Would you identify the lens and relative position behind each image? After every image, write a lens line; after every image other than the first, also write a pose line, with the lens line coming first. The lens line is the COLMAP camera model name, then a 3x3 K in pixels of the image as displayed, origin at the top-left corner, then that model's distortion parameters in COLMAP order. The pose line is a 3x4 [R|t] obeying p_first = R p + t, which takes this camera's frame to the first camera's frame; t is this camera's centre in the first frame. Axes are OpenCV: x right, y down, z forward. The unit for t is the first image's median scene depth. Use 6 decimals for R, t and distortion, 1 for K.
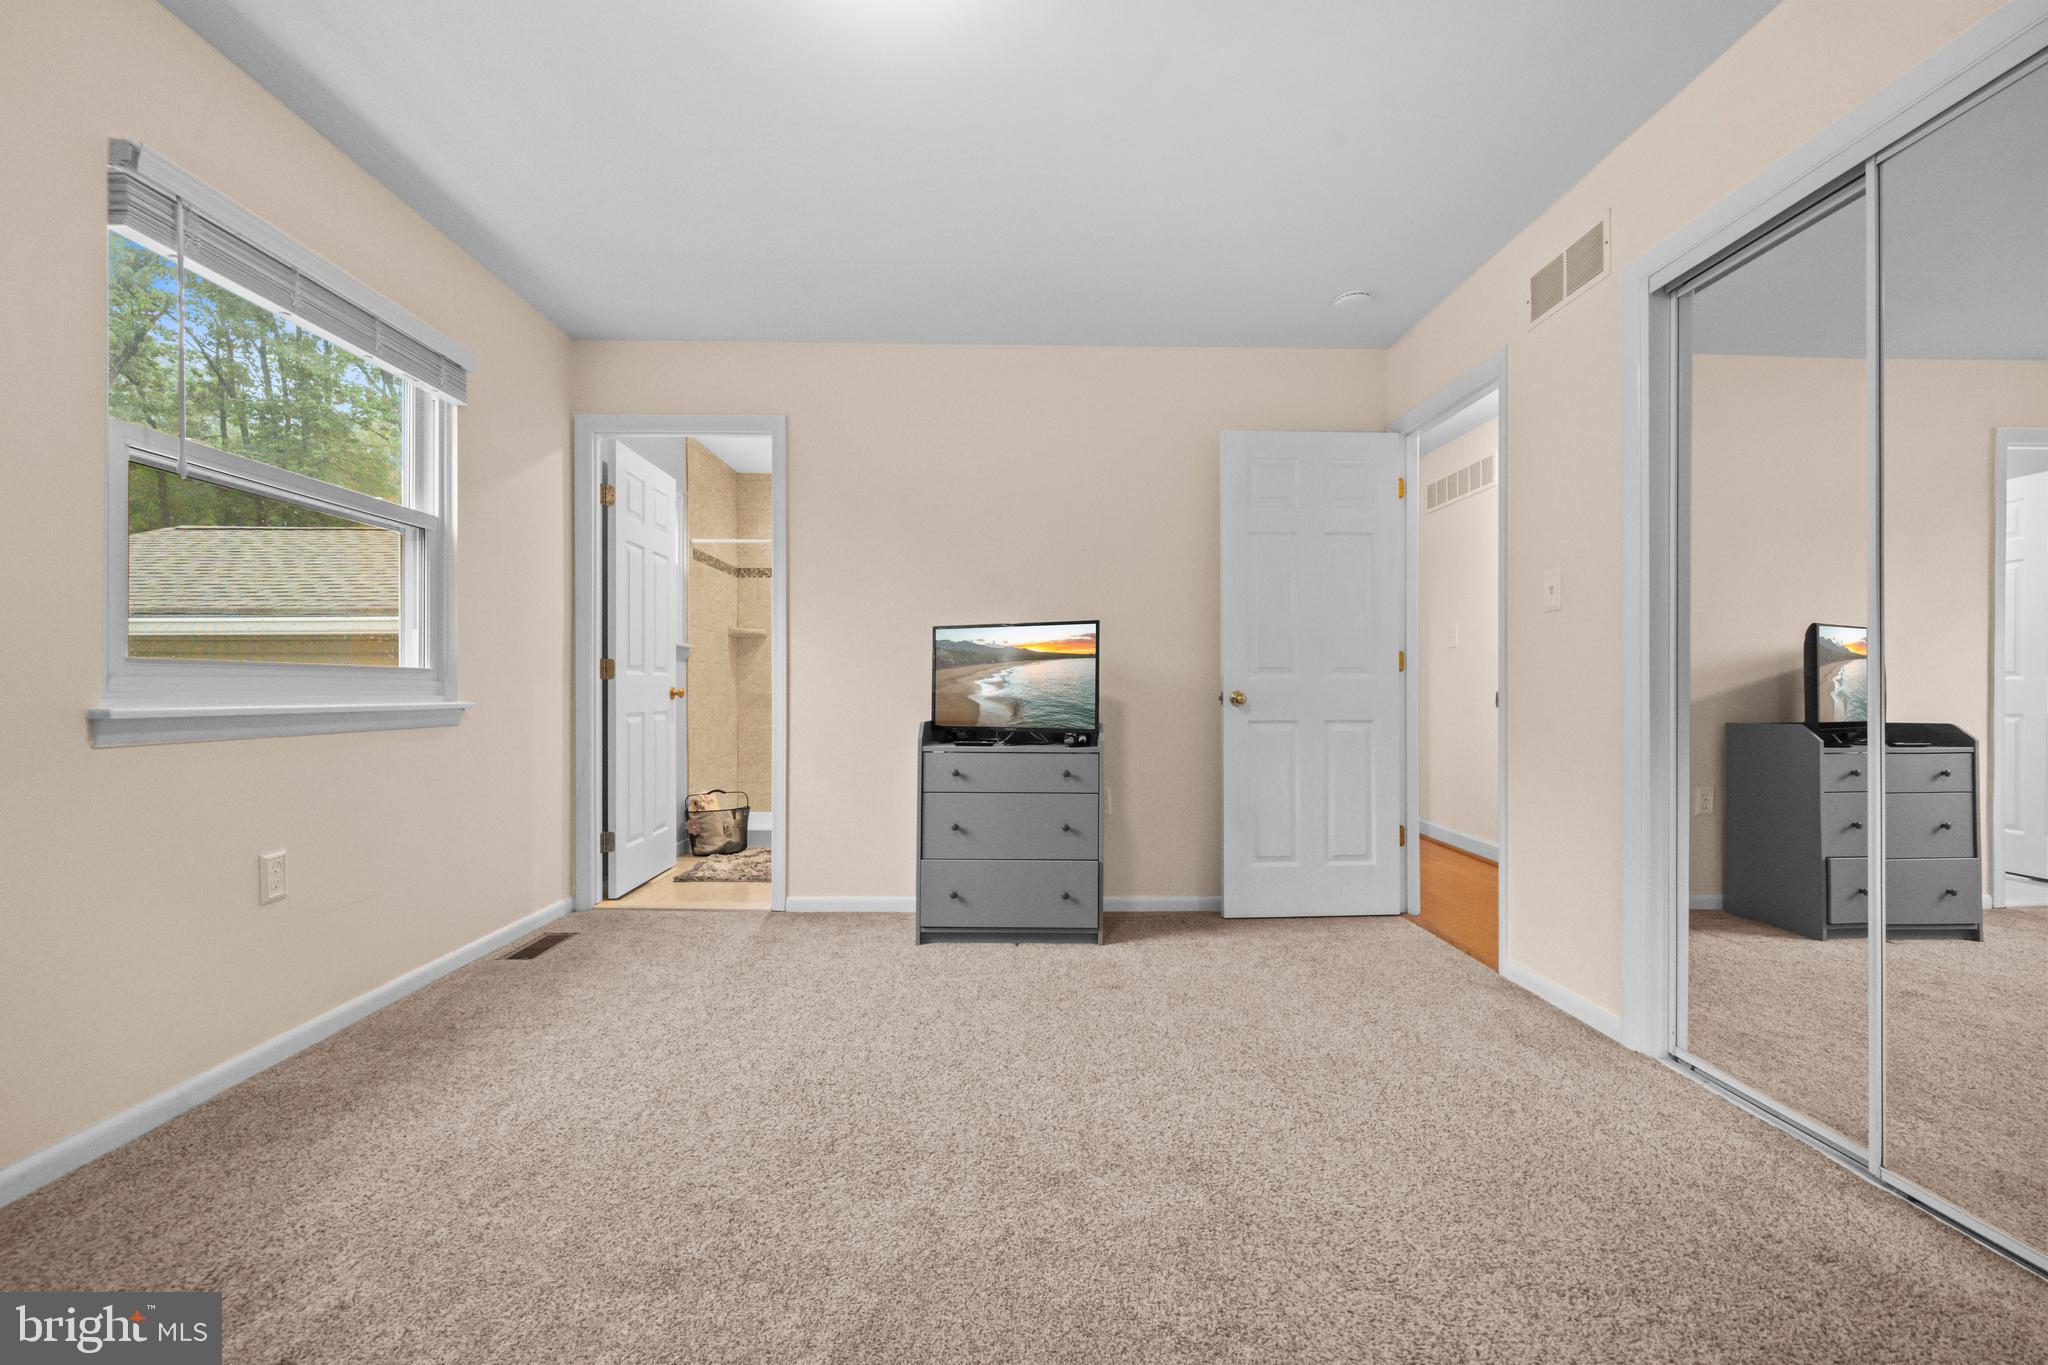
lens RADIAL K [[883.3, 0, 1025.8], [0, 883.3, 693.4], [0, 0, 1]] dist [-0.000191, -0.000051]
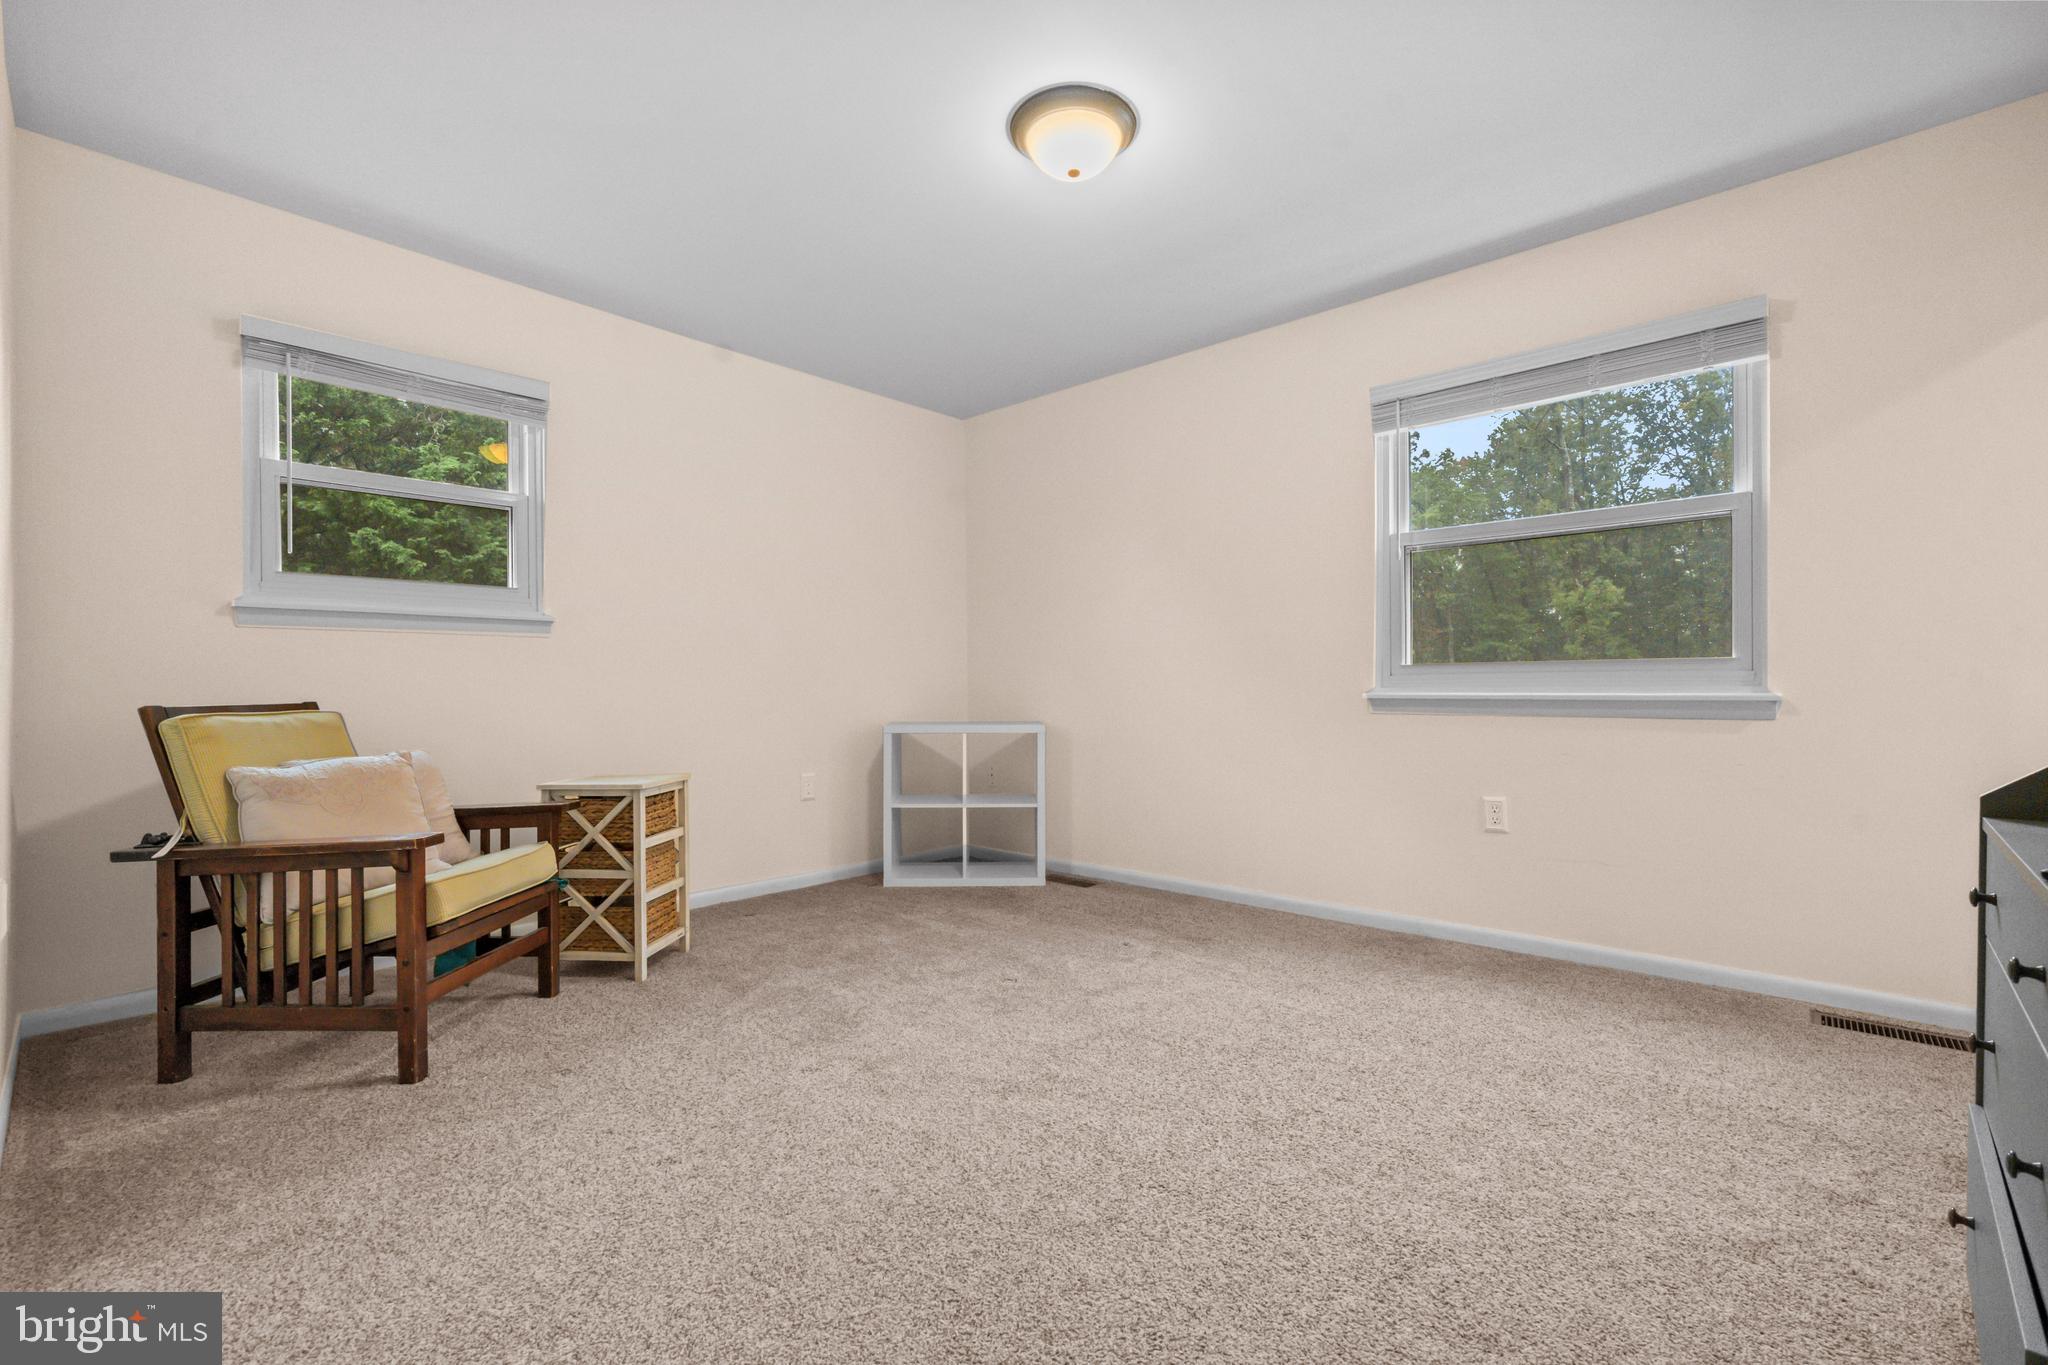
lens RADIAL K [[883.3, 0, 1025.8], [0, 883.3, 693.4], [0, 0, 1]] dist [-0.000191, -0.000051]
pose [[-0.704376, 0.001252, -0.709826, 0.615914], [0.001548, 0.999999, 0.000228, 0.010606], [0.709826, -0.000939, -0.704377, 1.327926]]
